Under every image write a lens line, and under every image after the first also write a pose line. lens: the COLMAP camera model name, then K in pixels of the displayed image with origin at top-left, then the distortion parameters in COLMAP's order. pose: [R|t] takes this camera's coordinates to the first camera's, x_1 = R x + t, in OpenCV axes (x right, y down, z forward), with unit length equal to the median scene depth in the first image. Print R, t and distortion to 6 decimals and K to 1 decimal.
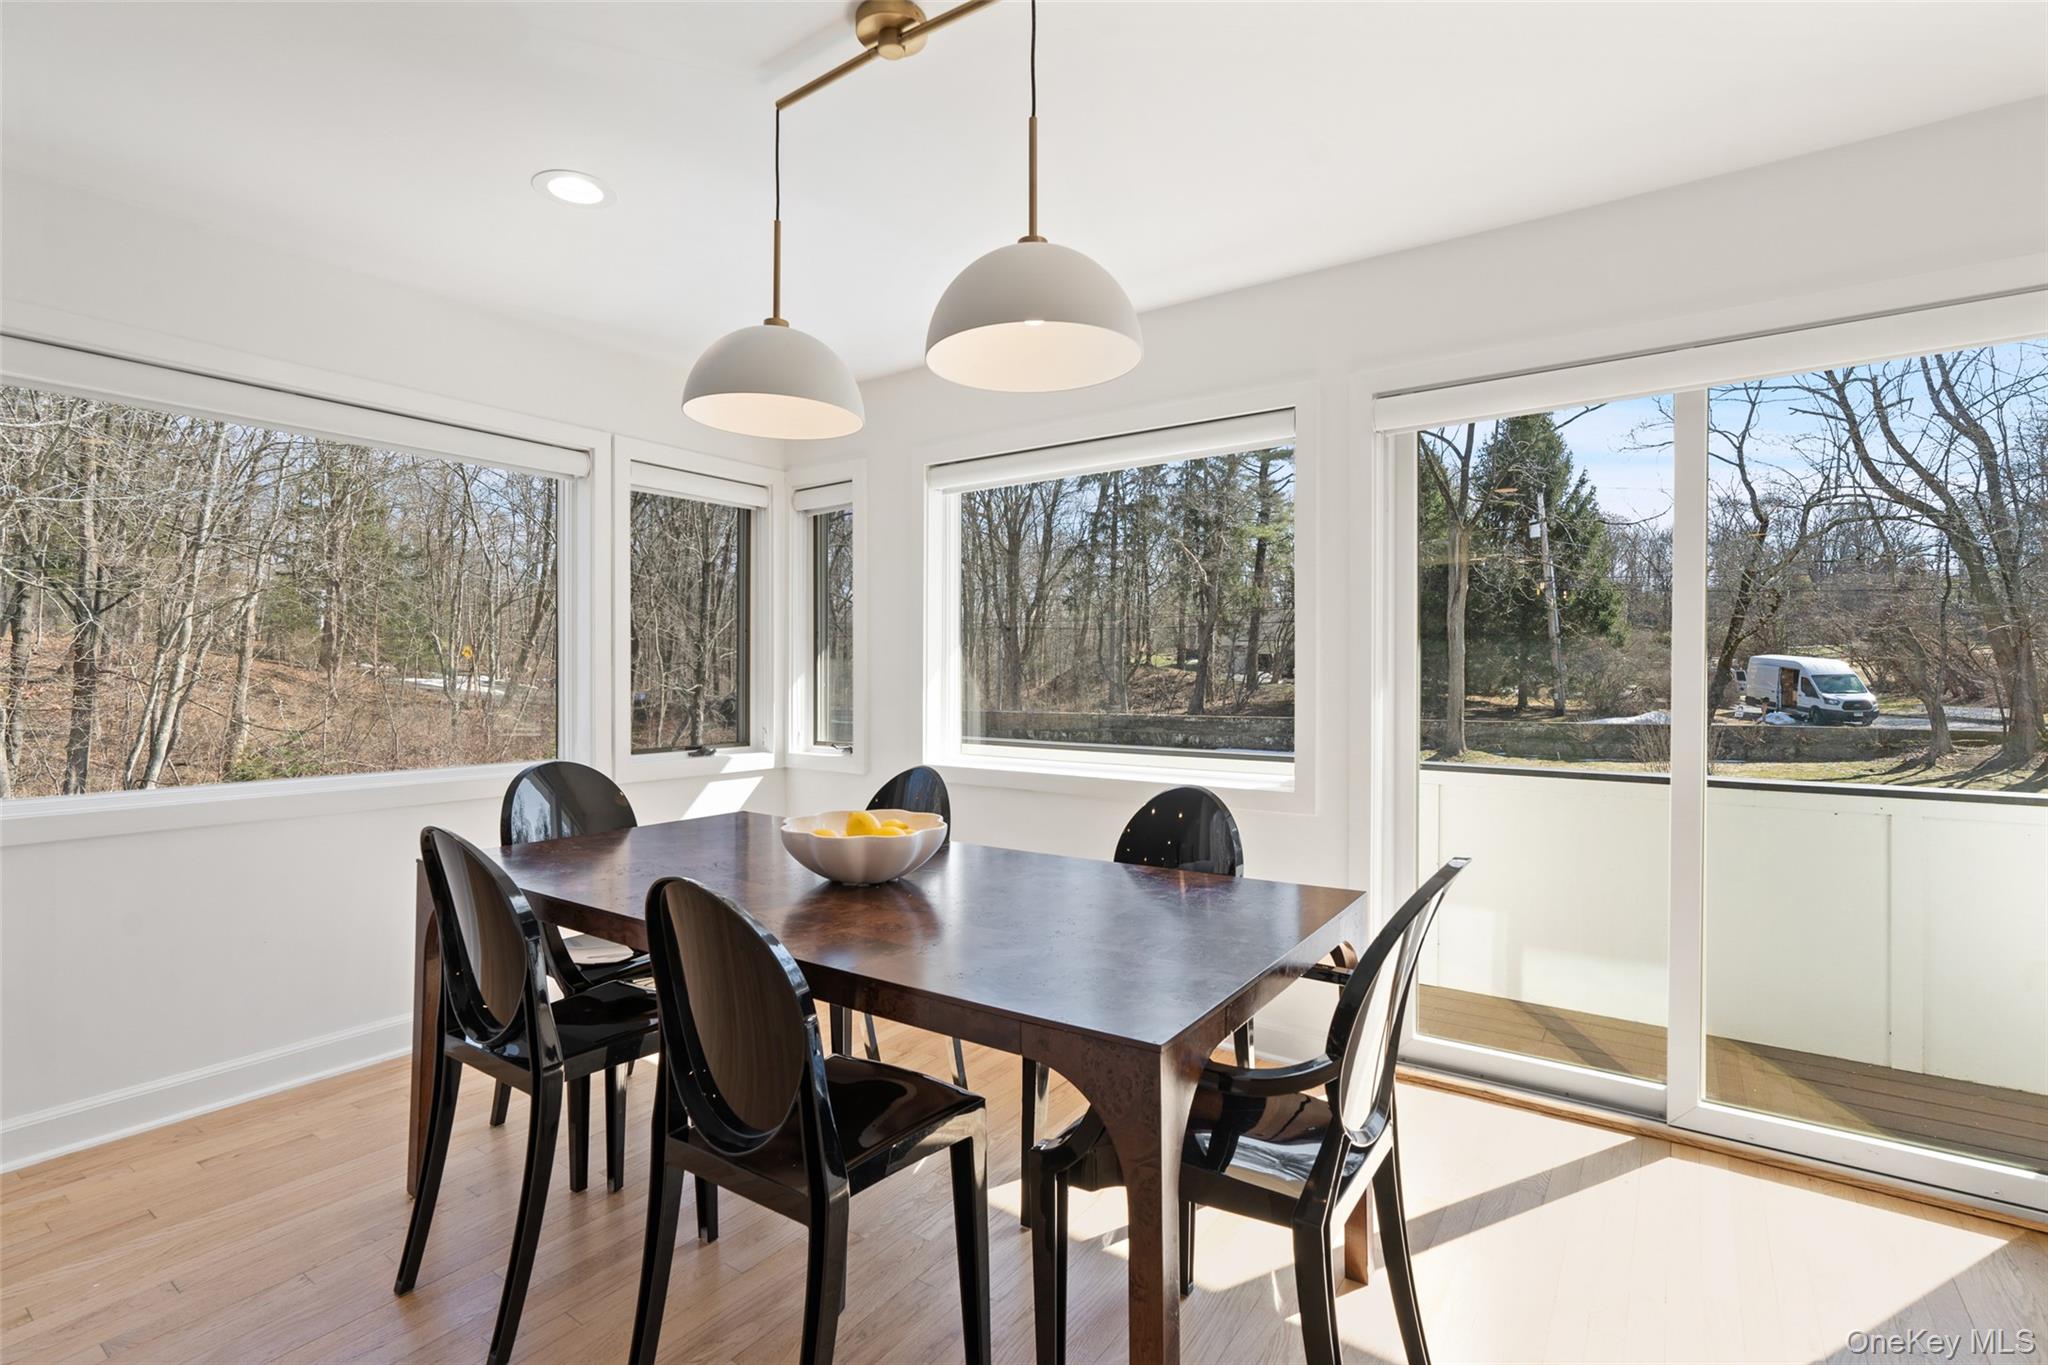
lens RADIAL K [[940.8, 0, 1024.0], [0, 940.8, 682.5], [0, 0, 1]] dist [0.000520, -0.000072]
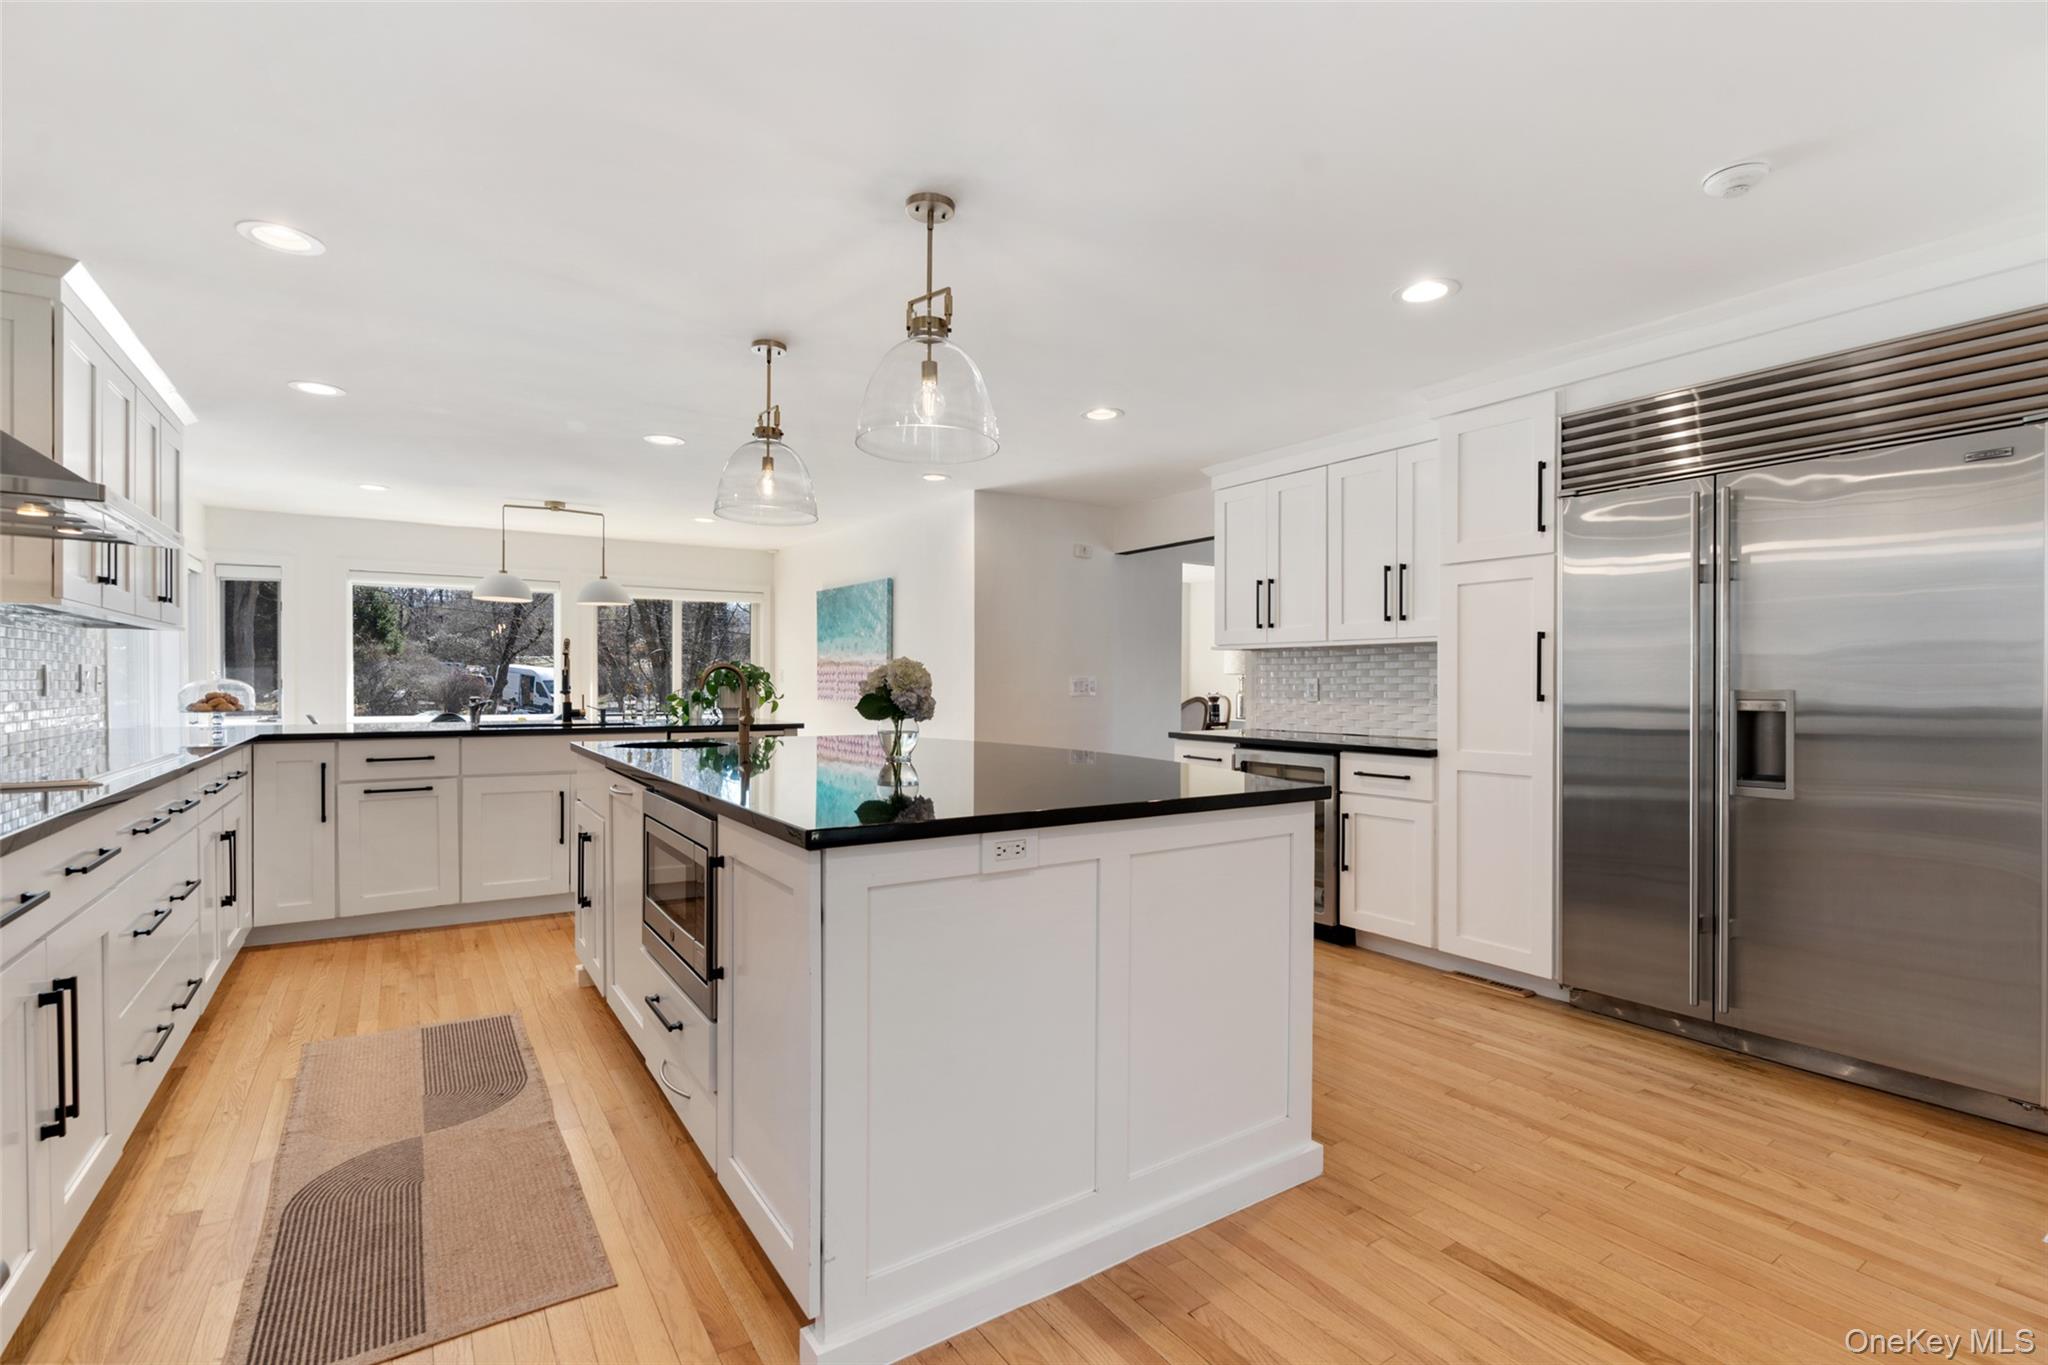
lens RADIAL K [[921.6, 0, 1007.2], [0, 921.6, 688.3], [0, 0, 1]] dist [0.022819, 0.000114]
pose [[0.382143, -0.004882, 0.924090, -0.101360], [0.005035, 0.999982, 0.003201, 0.002152], [-0.924090, 0.003429, 0.382161, -0.081388]]
